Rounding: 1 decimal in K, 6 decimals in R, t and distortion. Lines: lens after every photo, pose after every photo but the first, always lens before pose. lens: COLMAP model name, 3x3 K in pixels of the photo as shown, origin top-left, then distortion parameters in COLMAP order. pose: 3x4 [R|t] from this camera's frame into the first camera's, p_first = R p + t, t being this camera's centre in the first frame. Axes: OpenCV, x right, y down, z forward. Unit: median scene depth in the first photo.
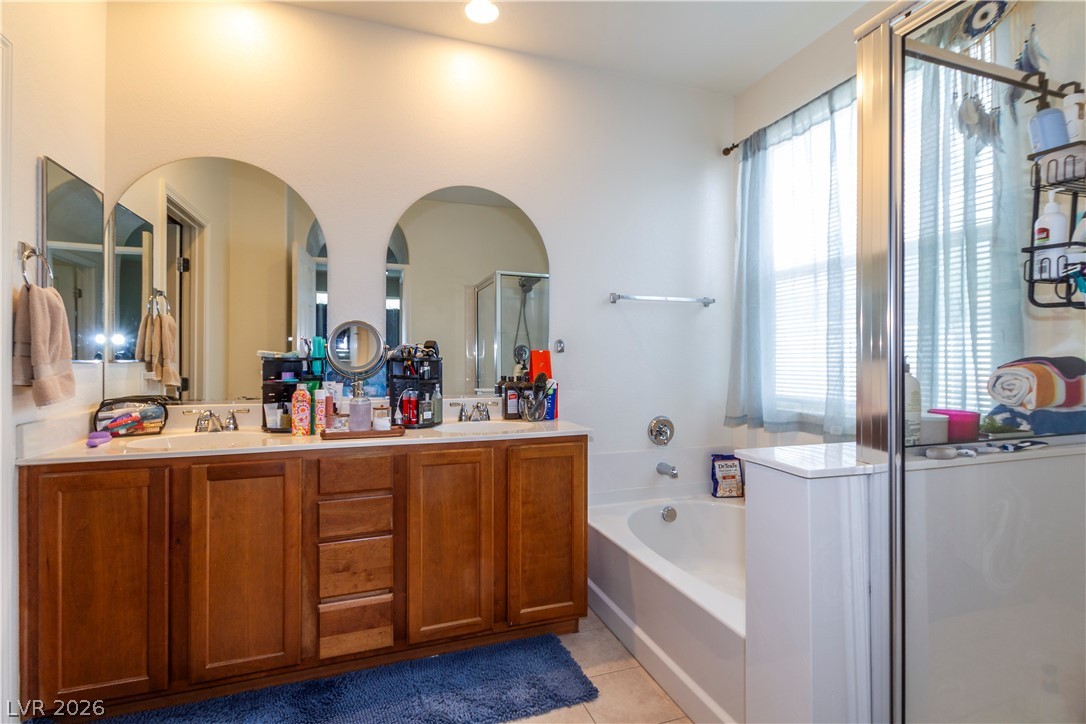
lens RADIAL K [[520.7, 0, 543.0], [0, 520.7, 362.0], [0, 0, 1]] dist [0.000768, -0.000122]
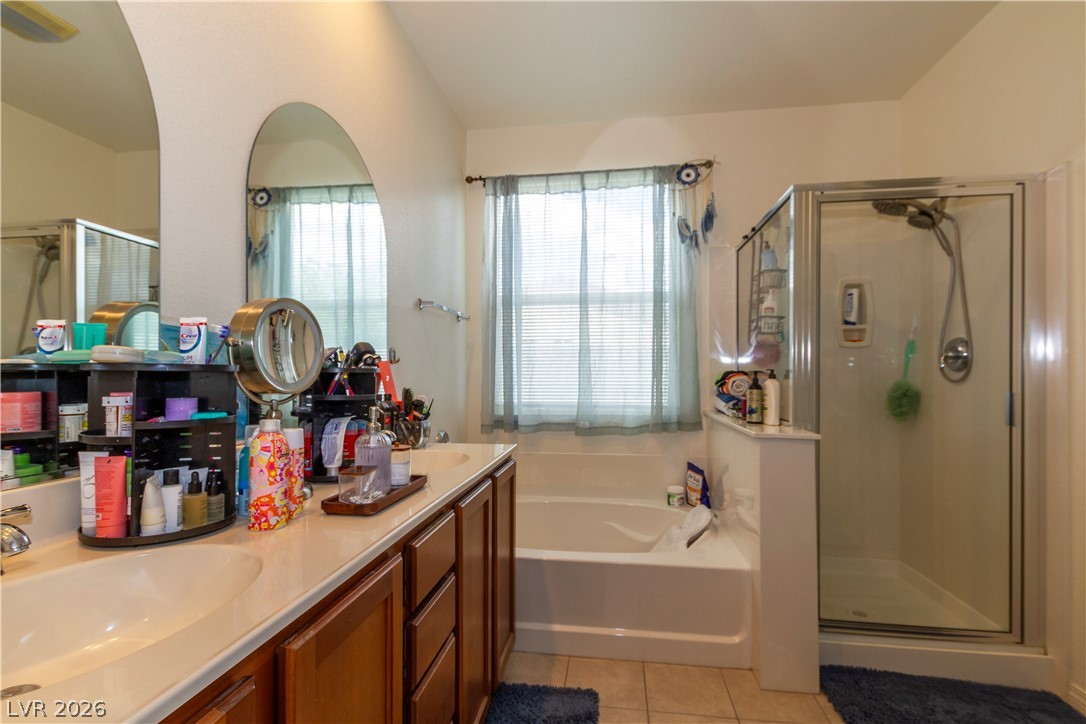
lens RADIAL K [[513.2, 0, 544.2], [0, 513.2, 374.6], [0, 0, 1]] dist [0.000789, 0.000358]
pose [[0.457677, -0.000863, 0.889118, -0.751536], [0.002030, 0.999998, -0.000075, 0.000486], [-0.889116, 0.001839, 0.457678, 0.540026]]
